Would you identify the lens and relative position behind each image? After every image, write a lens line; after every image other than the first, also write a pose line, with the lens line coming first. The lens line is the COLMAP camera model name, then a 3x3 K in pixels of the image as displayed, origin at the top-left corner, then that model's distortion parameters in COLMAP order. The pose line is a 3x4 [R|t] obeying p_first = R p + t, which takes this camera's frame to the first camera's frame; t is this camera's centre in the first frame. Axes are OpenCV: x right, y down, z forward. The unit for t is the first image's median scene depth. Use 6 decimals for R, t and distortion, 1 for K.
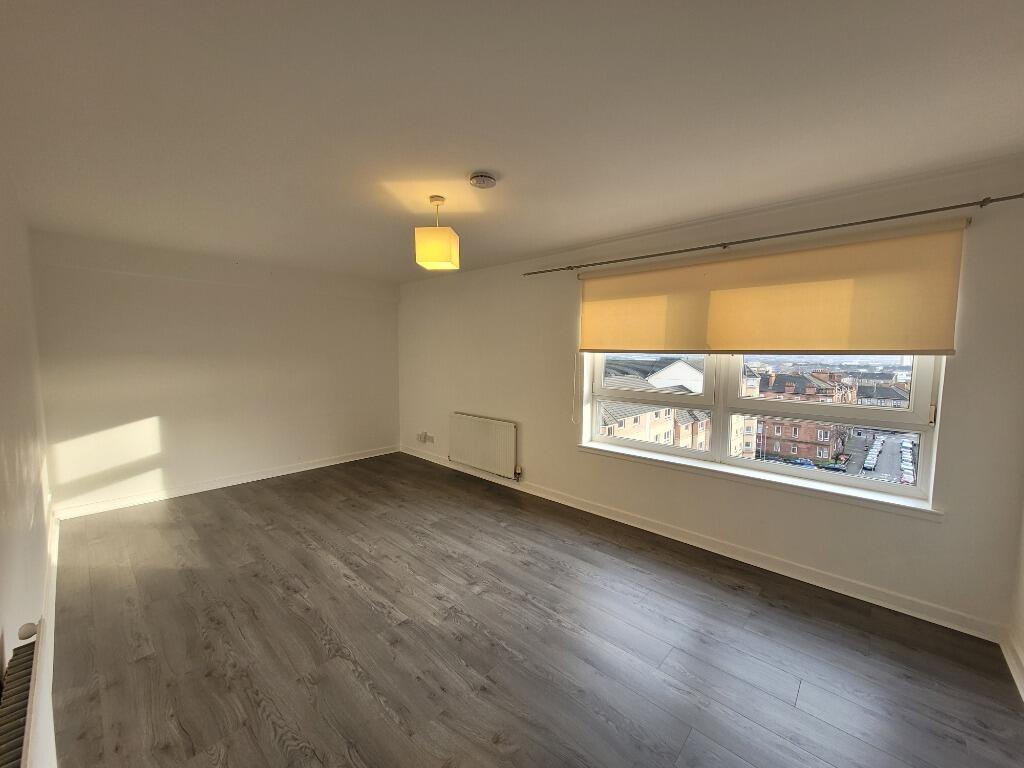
lens RADIAL K [[406.1, 0, 518.3], [0, 406.1, 383.8], [0, 0, 1]] dist [0.011119, -0.000433]
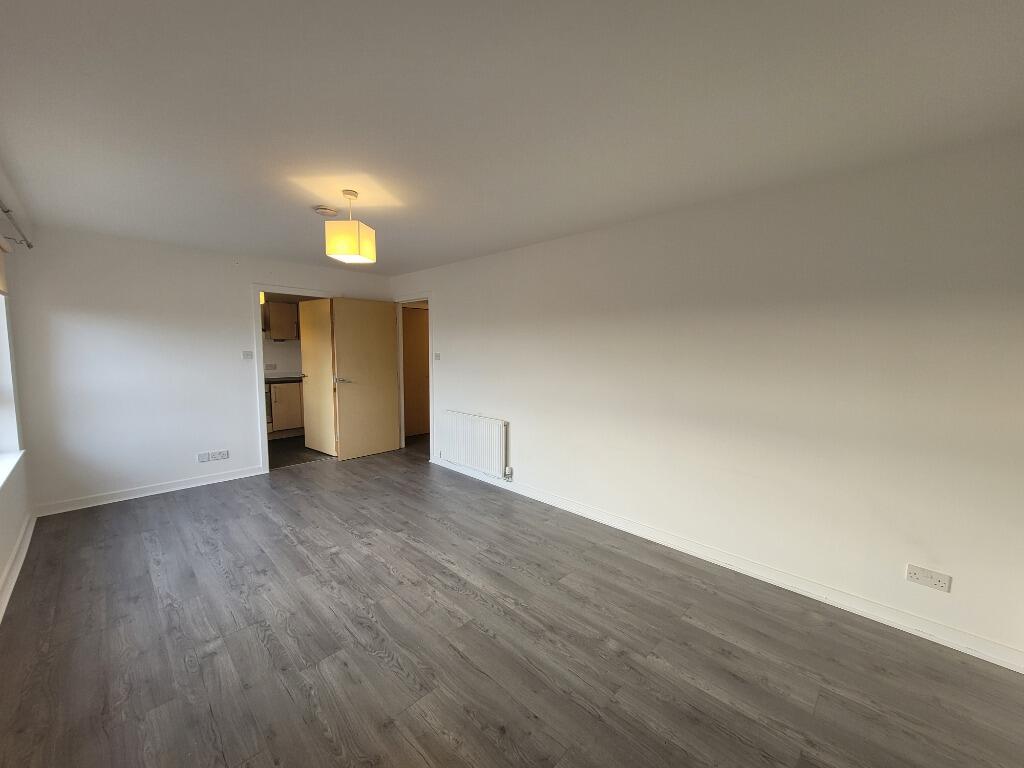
lens RADIAL K [[406.1, 0, 518.3], [0, 406.1, 383.8], [0, 0, 1]] dist [0.011119, -0.000433]
pose [[-0.999310, -0.019211, 0.031790, -0.581718], [-0.013508, 0.985217, 0.170775, -0.143743], [-0.034601, 0.170228, -0.984797, 1.825665]]
